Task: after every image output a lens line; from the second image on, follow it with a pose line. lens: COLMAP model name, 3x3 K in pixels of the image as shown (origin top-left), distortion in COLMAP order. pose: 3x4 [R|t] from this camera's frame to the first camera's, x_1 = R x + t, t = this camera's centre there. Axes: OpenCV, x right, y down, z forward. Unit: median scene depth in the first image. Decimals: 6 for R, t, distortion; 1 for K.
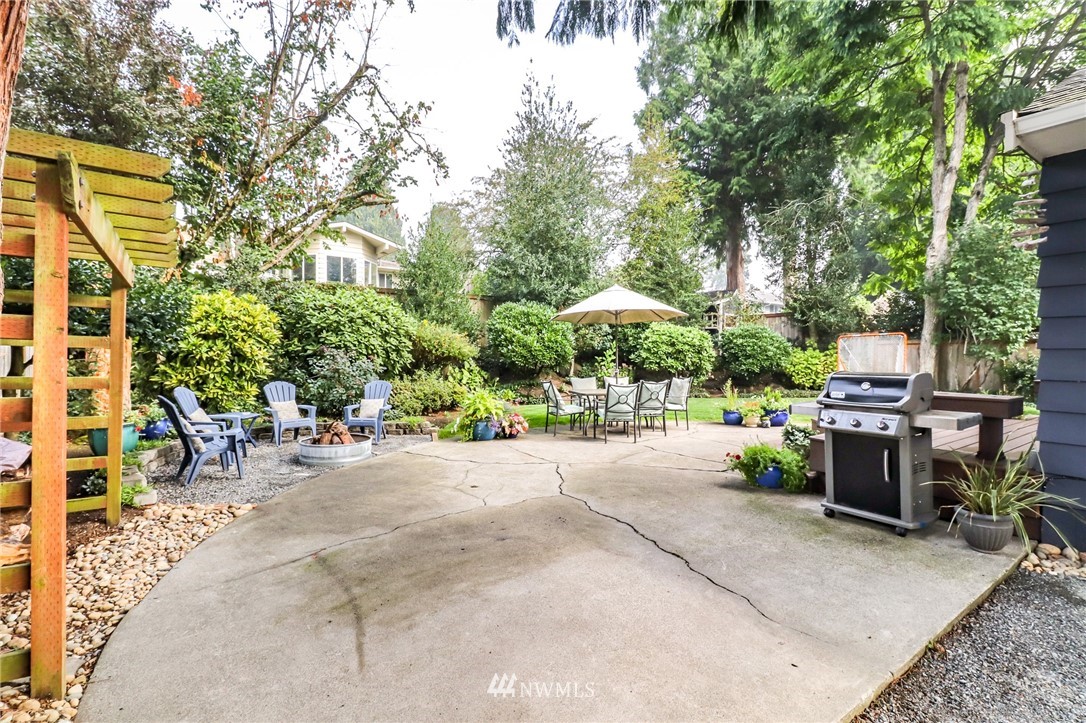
lens RADIAL K [[501.9, 0, 542.7], [0, 501.9, 360.9], [0, 0, 1]] dist [-0.002005, -0.001006]
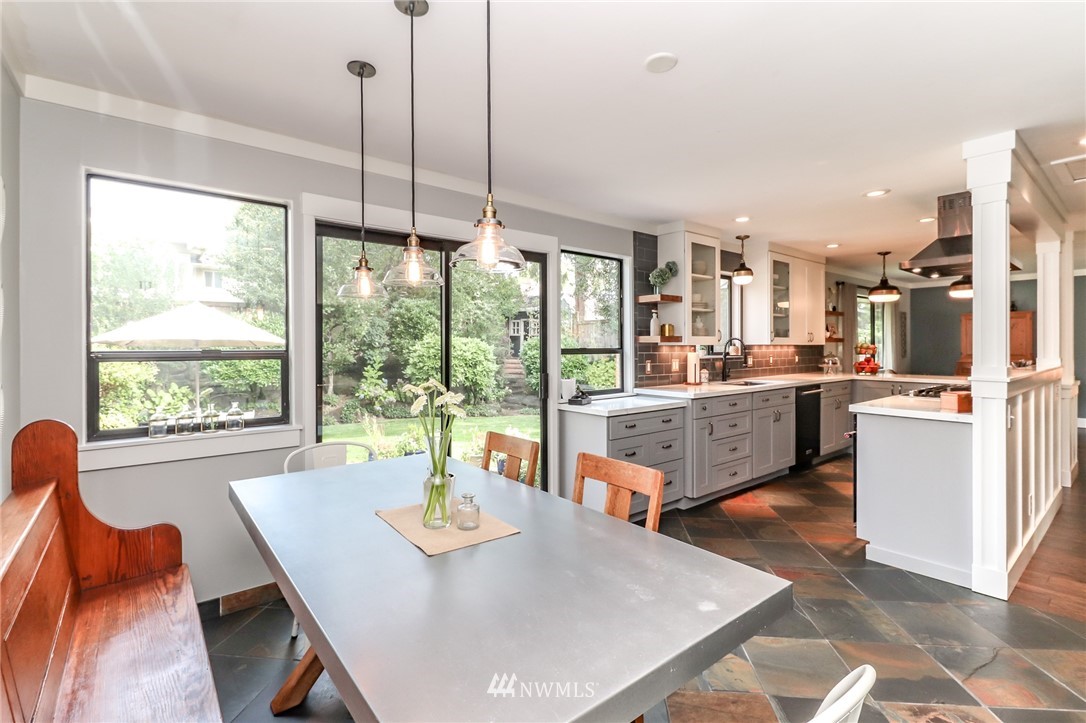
lens RADIAL K [[501.9, 0, 540.4], [0, 501.9, 356.1], [0, 0, 1]] dist [-0.002005, -0.001006]
pose [[0.997247, -0.006958, 0.073819, 0.362913], [0.006872, 0.999975, 0.001420, -0.036700], [-0.073827, -0.000909, 0.997271, 0.092411]]
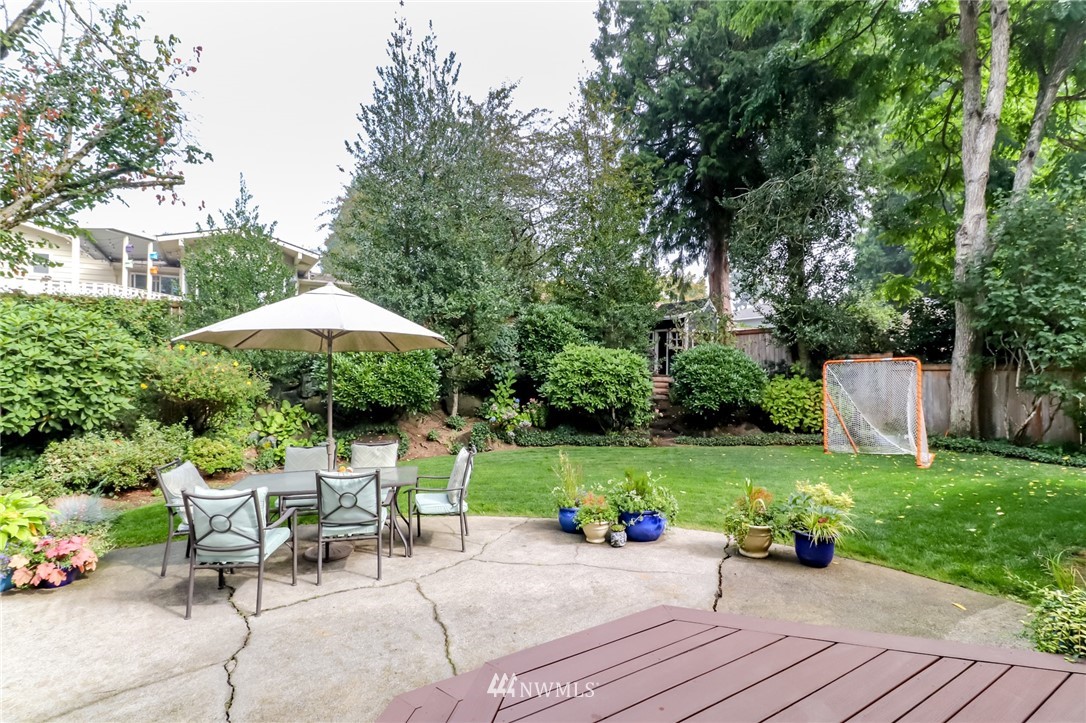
lens RADIAL K [[501.9, 0, 542.1], [0, 501.9, 362.1], [0, 0, 1]] dist [-0.002005, -0.001006]
pose [[0.997553, -0.005340, -0.069715, 0.238828], [0.003323, 0.999573, -0.029018, -0.028514], [0.069840, 0.028715, 0.997145, 0.268343]]
